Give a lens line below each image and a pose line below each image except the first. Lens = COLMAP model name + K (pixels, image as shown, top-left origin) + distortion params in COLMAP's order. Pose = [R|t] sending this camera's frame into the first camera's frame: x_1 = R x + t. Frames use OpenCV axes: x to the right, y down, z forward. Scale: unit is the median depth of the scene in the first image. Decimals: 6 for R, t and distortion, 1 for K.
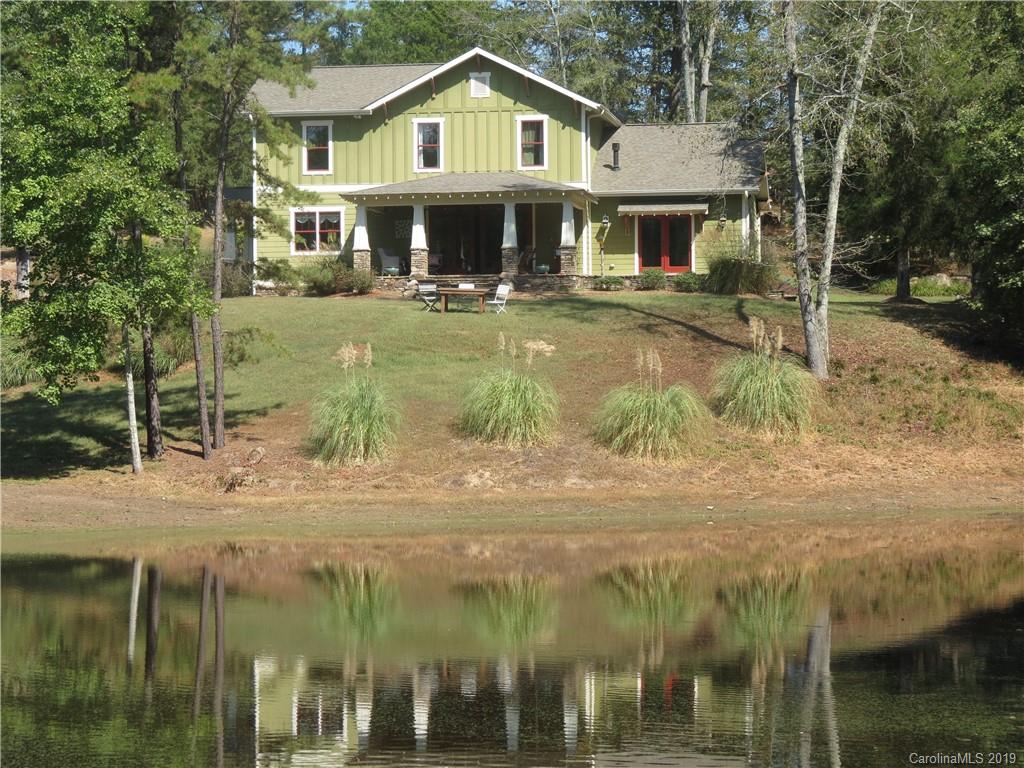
lens RADIAL K [[2592.0, 0, 507.8], [0, 2592.0, 382.0], [0, 0, 1]] dist [0.014895, 0.000000]
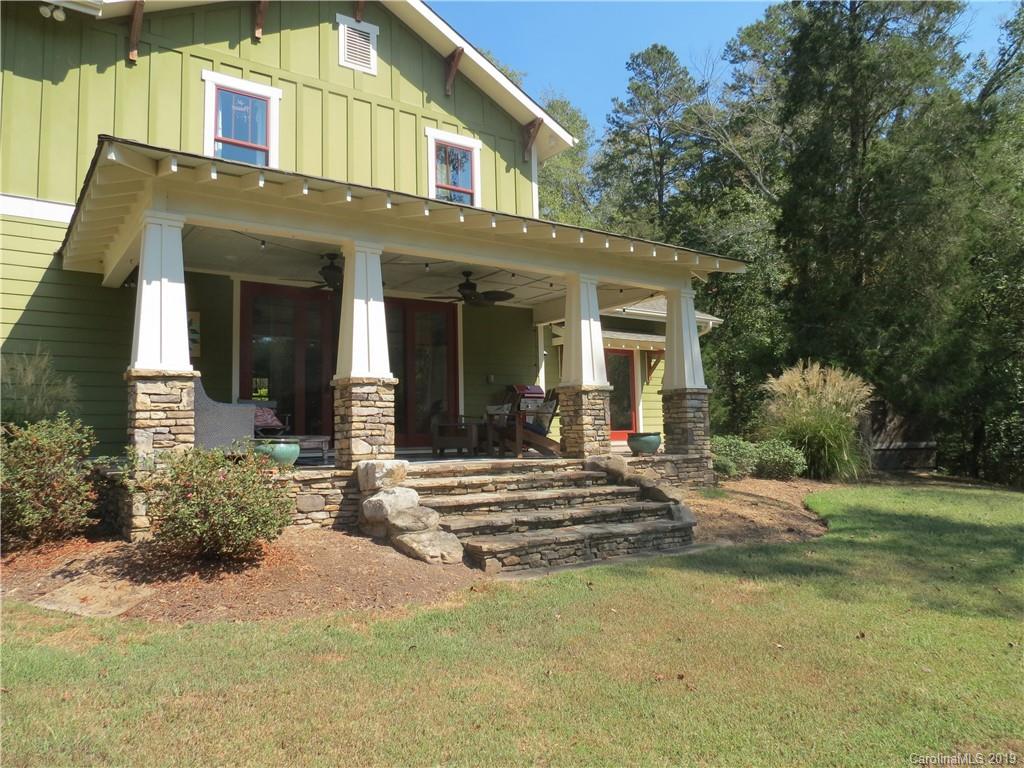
lens RADIAL K [[723.3, 0, 517.1], [0, 723.3, 389.0], [0, 0, 1]] dist [-0.046648, 0.027811]
pose [[0.726669, 0.034092, 0.686141, -0.076461], [0.029844, 0.996258, -0.081107, -0.041339], [-0.686339, 0.079416, 0.722933, 0.892958]]
